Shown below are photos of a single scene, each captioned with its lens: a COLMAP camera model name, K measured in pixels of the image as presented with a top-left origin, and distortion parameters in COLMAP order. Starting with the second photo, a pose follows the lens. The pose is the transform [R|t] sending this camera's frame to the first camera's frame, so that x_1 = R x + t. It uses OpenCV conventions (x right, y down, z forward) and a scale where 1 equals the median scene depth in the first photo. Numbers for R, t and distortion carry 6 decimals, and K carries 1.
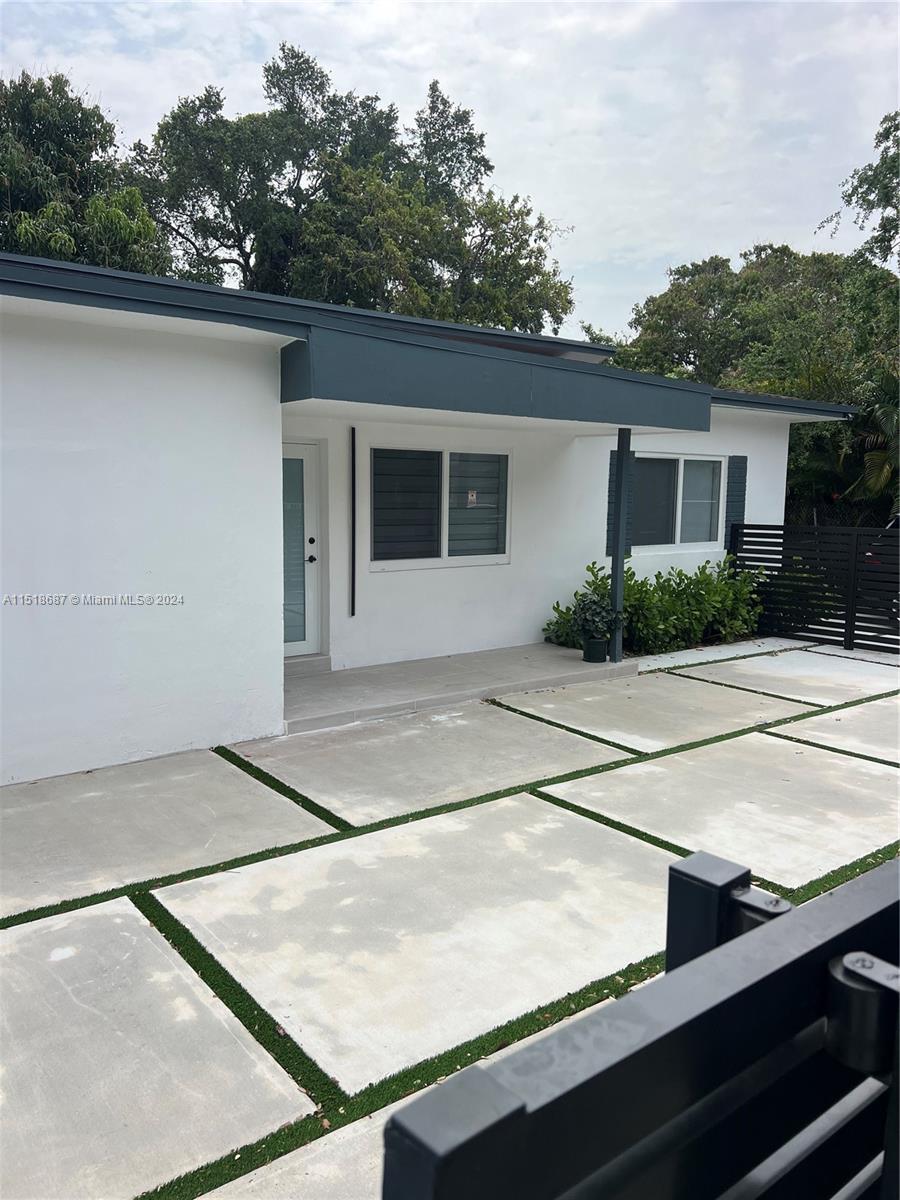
lens RADIAL K [[892.8, 0, 445.5], [0, 892.8, 594.6], [0, 0, 1]] dist [0.038897, -0.048339]
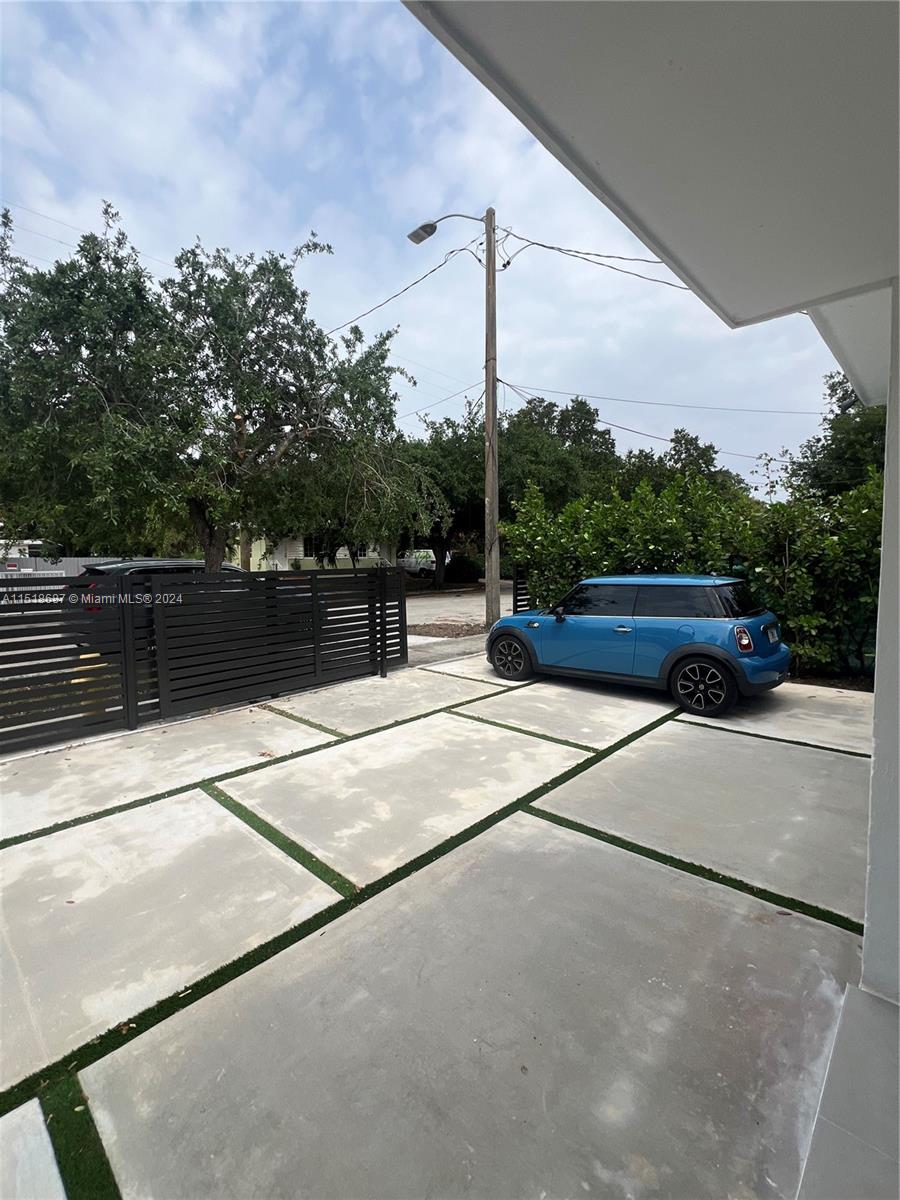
lens RADIAL K [[529.0, 0, 449.4], [0, 529.0, 597.8], [0, 0, 1]] dist [-0.002087, -0.000349]
pose [[-0.988848, 0.007176, -0.148758, 0.083954], [-0.021685, 0.981257, 0.191481, -0.128188], [0.147344, 0.192571, -0.970158, 1.499566]]
